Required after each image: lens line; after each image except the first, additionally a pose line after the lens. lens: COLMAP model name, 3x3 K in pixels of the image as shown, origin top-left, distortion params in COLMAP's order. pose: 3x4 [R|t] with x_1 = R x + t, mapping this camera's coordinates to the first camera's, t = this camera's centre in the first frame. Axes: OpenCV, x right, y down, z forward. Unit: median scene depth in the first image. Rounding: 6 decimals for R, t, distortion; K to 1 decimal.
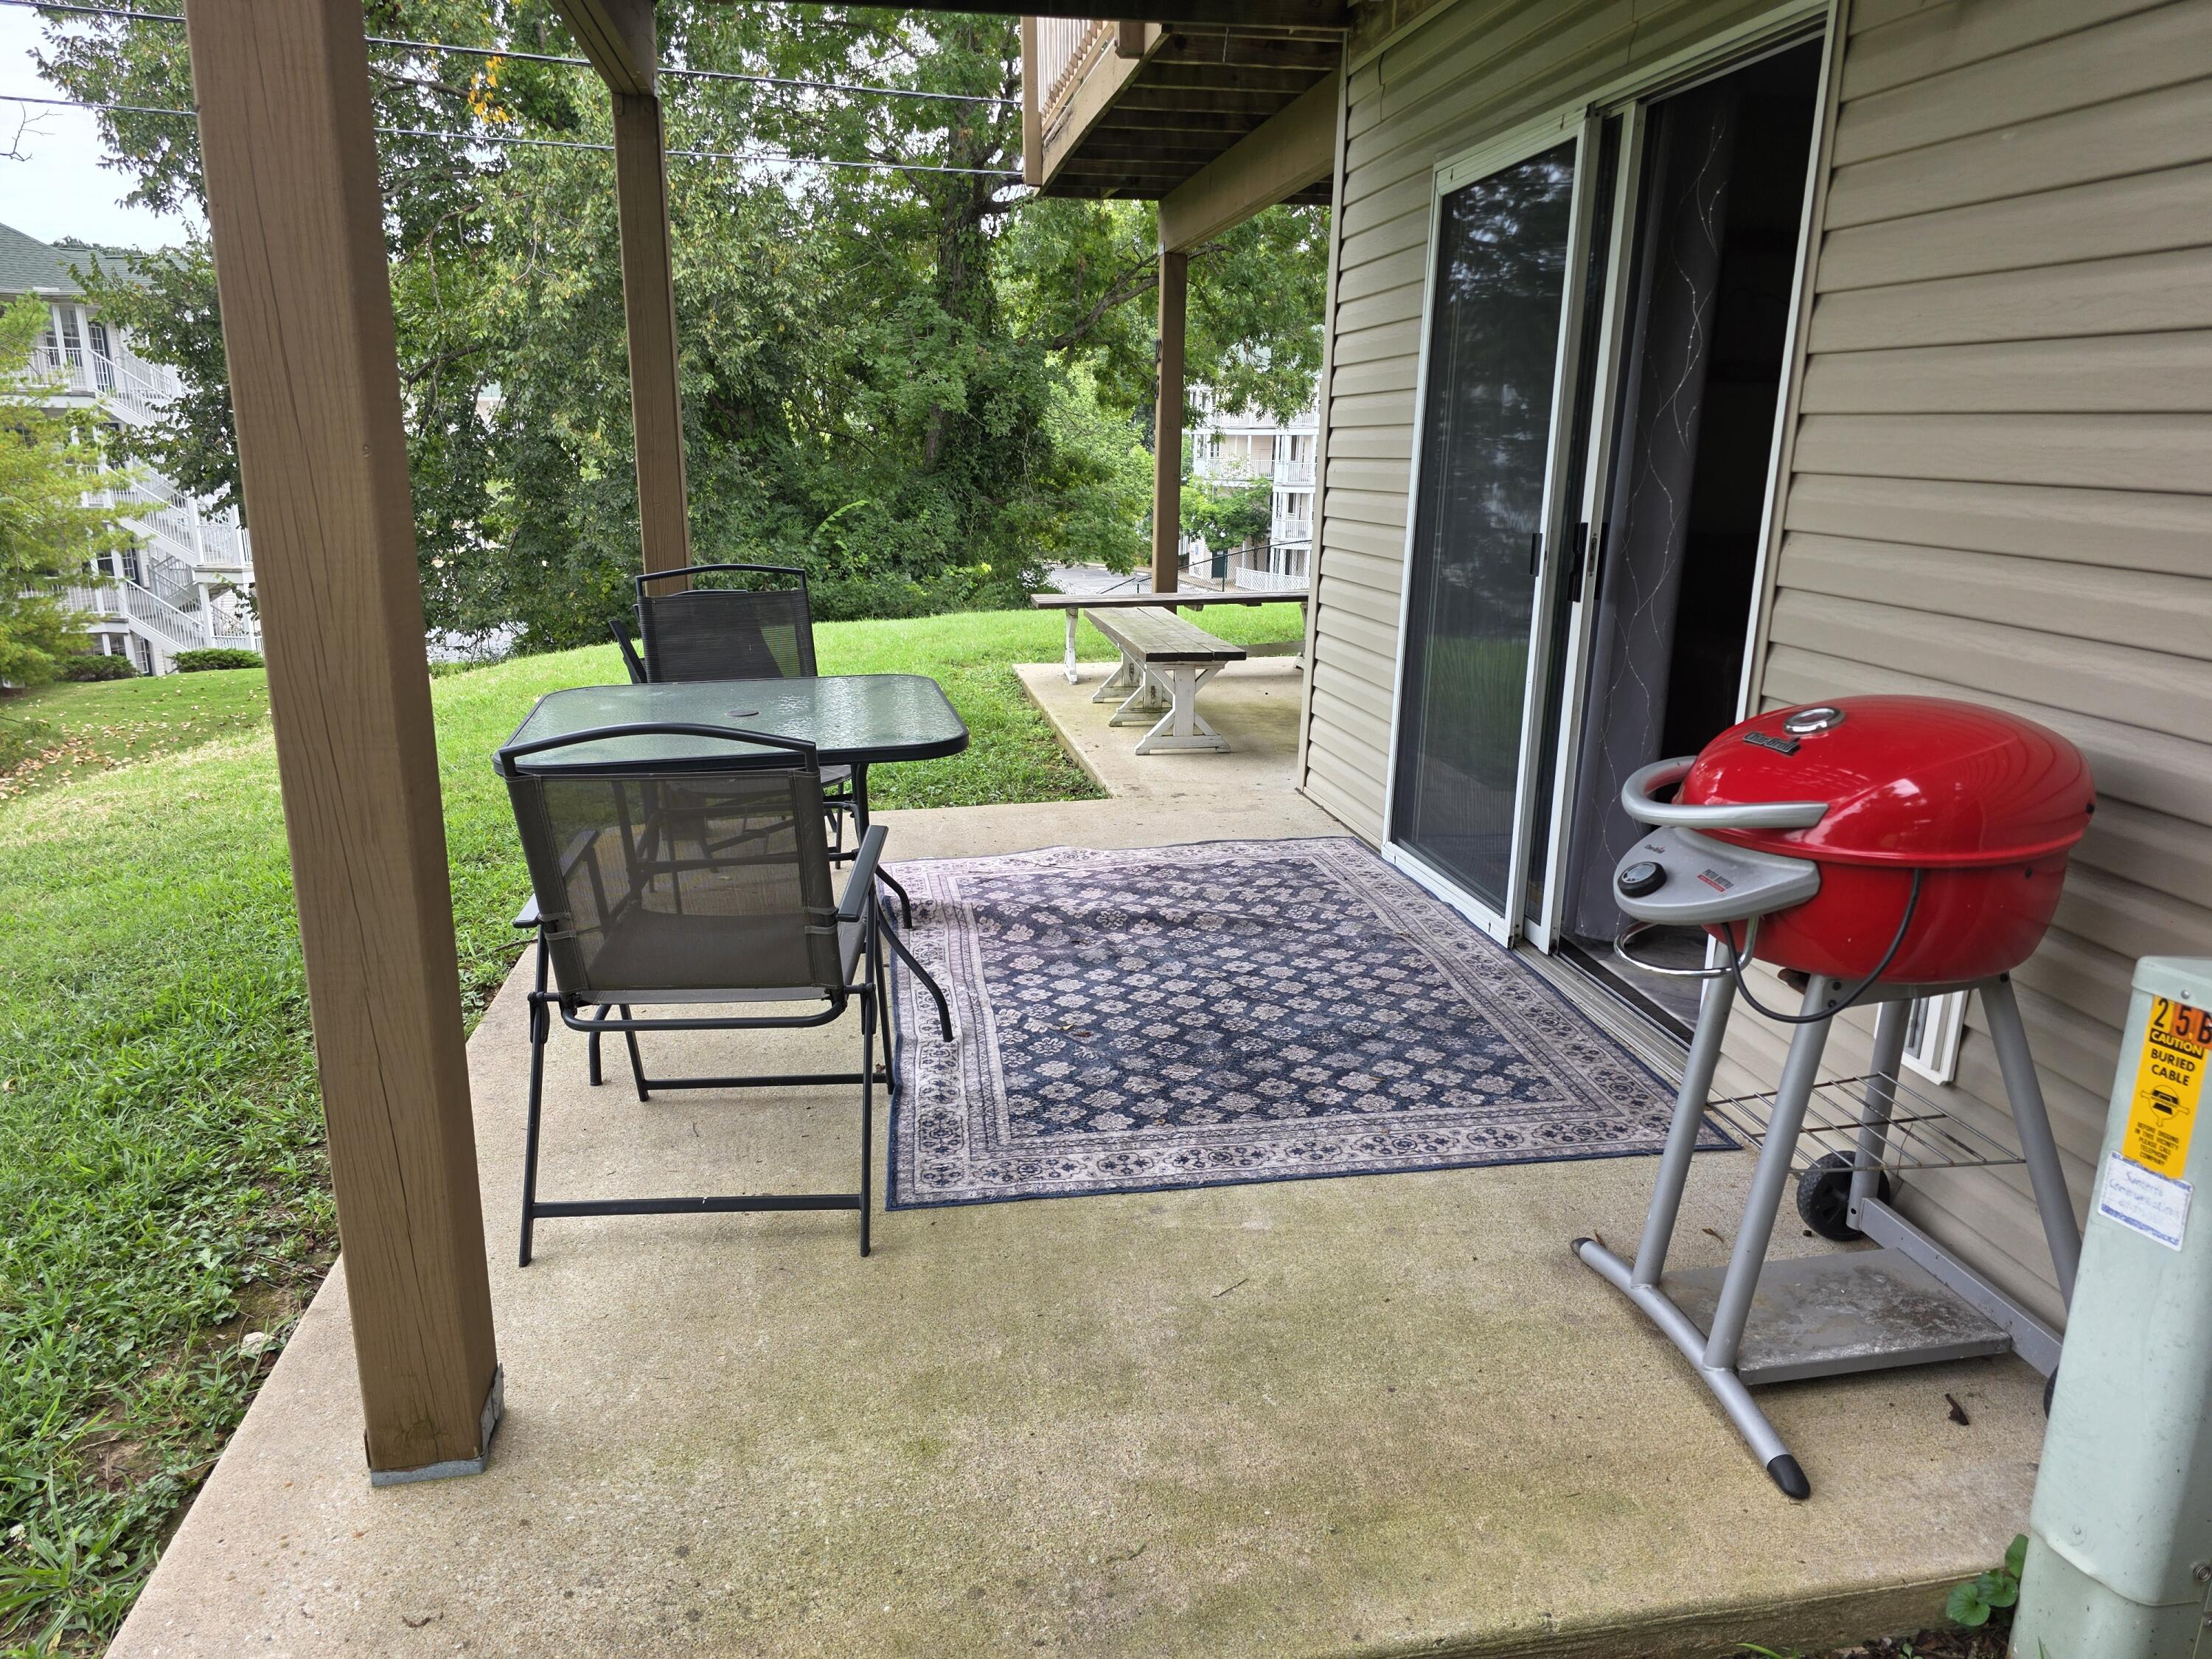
lens RADIAL K [[1458.3, 0, 1106.0], [0, 1458.3, 829.5], [0, 0, 1]] dist [0.064428, -0.067070]
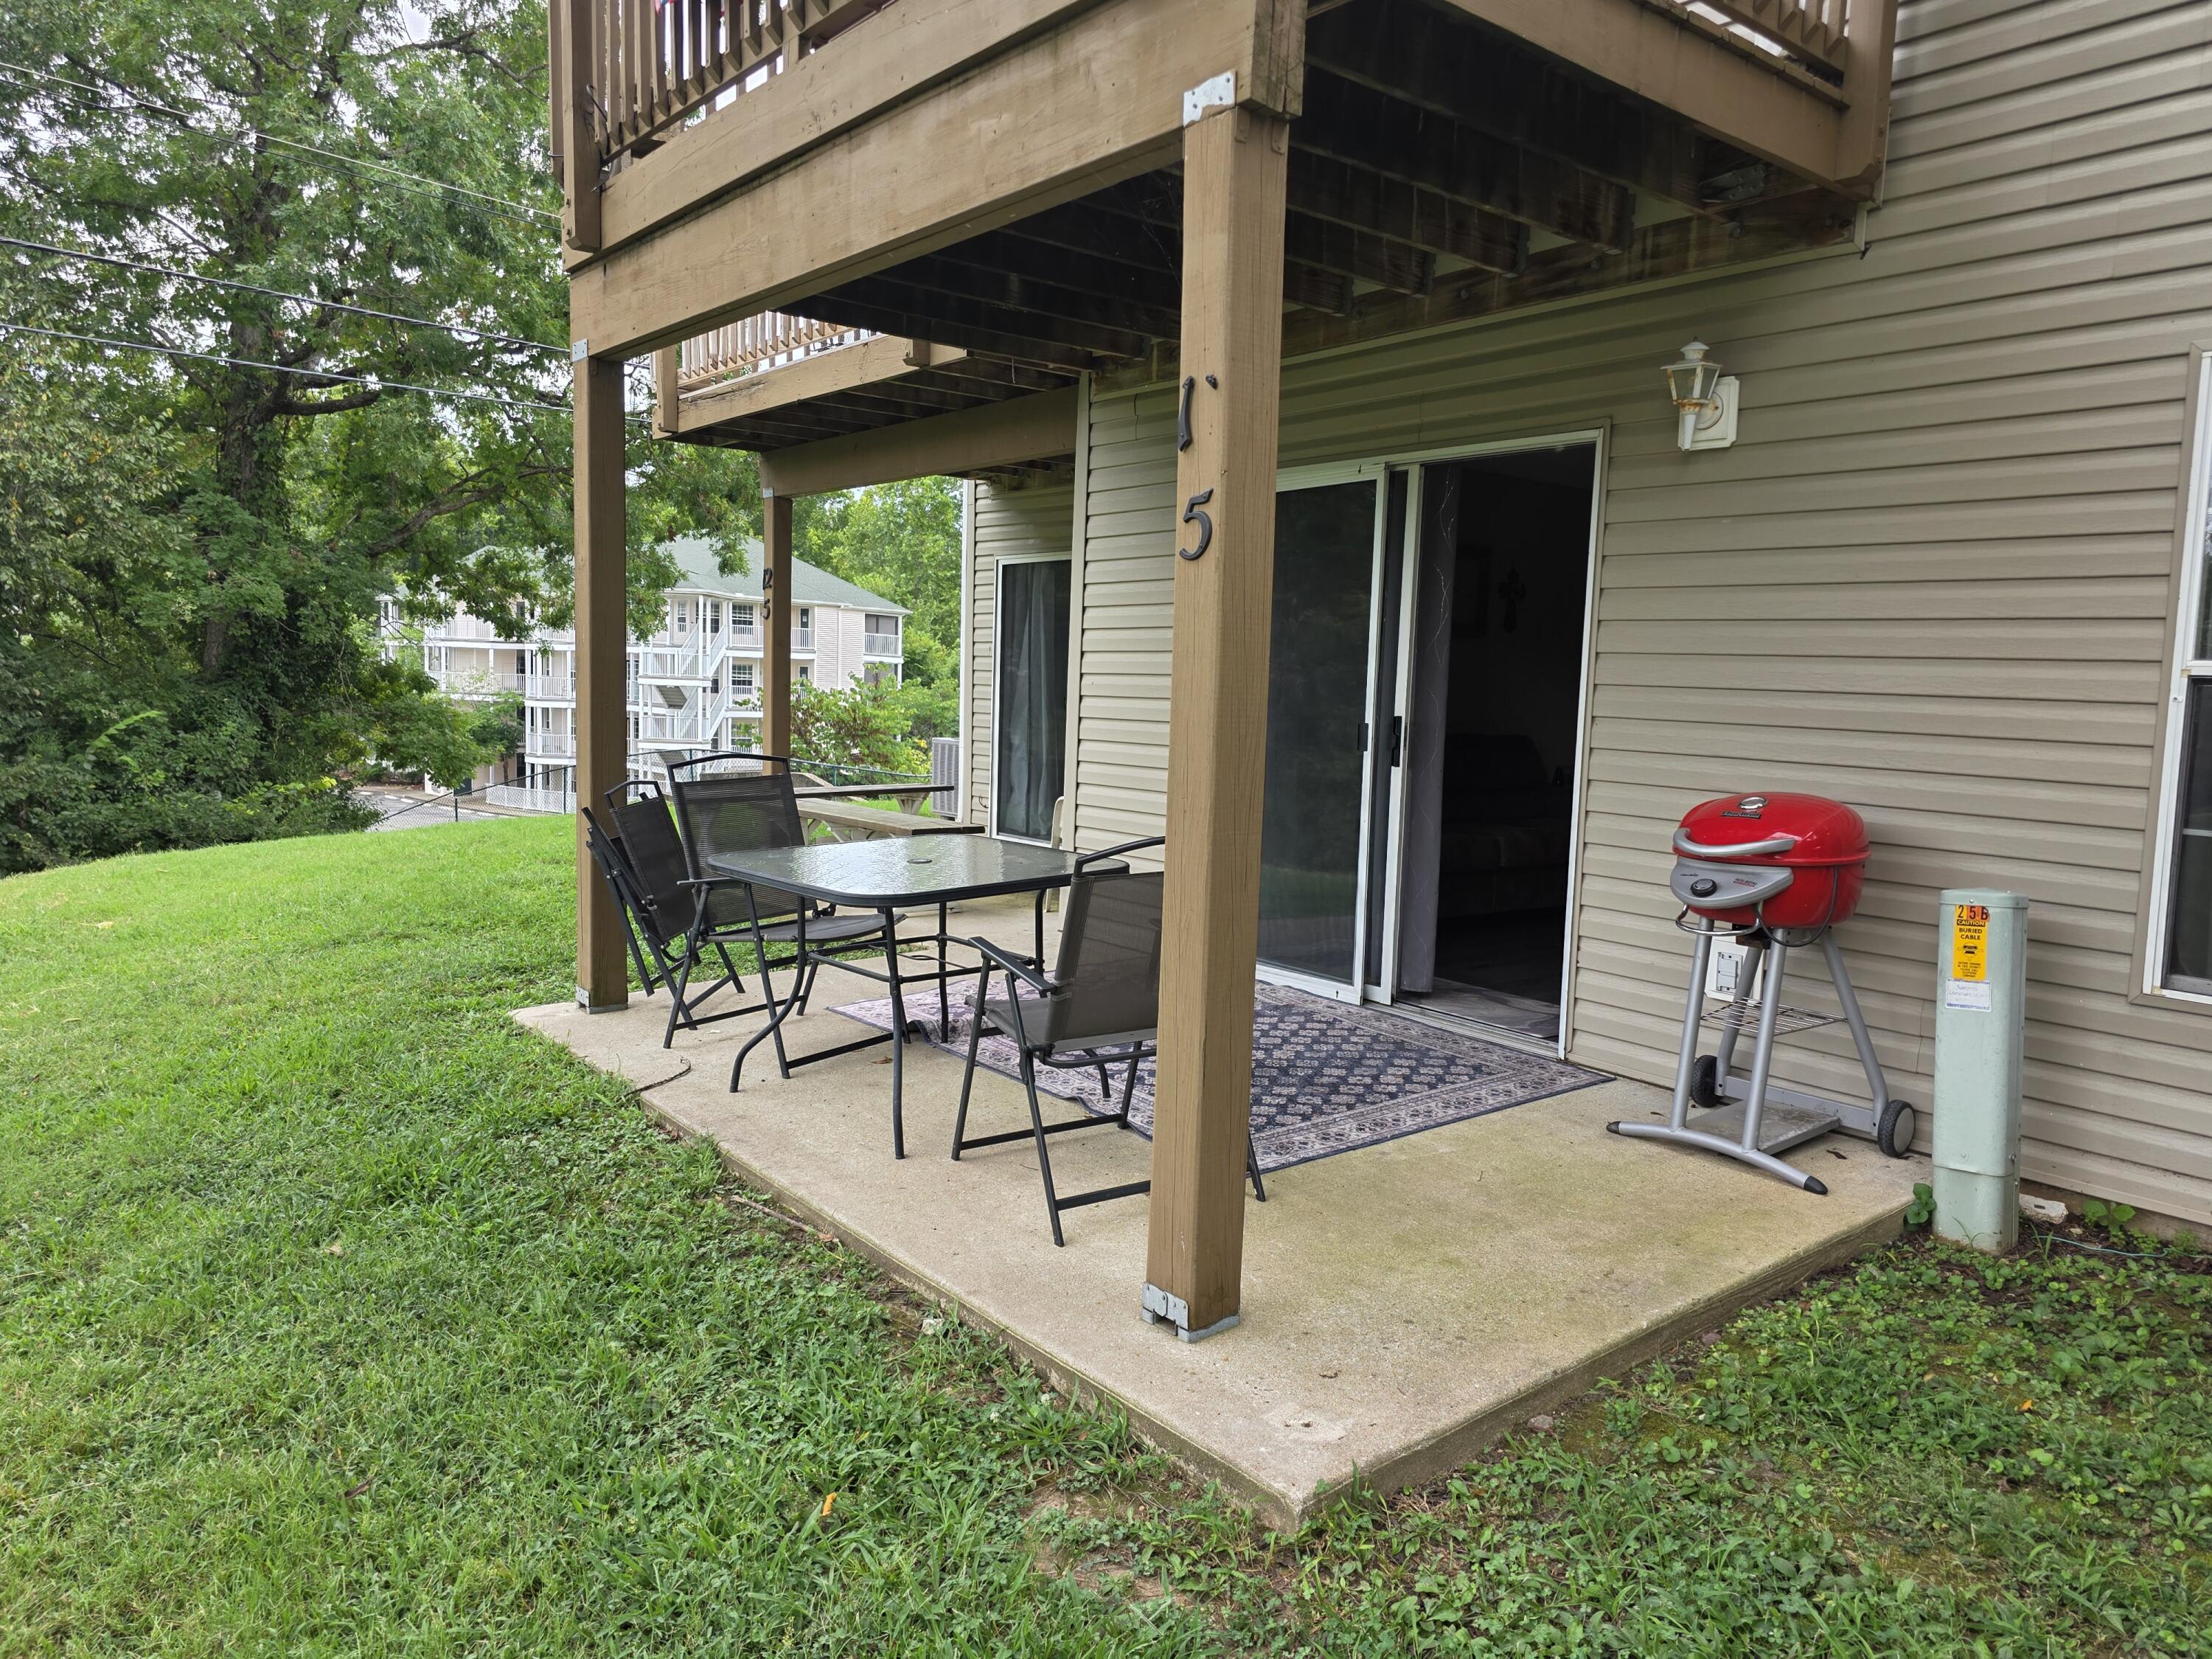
lens RADIAL K [[1458.3, 0, 1106.0], [0, 1458.3, 829.5], [0, 0, 1]] dist [0.064428, -0.067070]
pose [[0.872952, -0.037535, 0.486360, -0.722049], [0.106861, 0.987532, -0.115588, 0.056056], [-0.475958, 0.152875, 0.866079, -0.175548]]
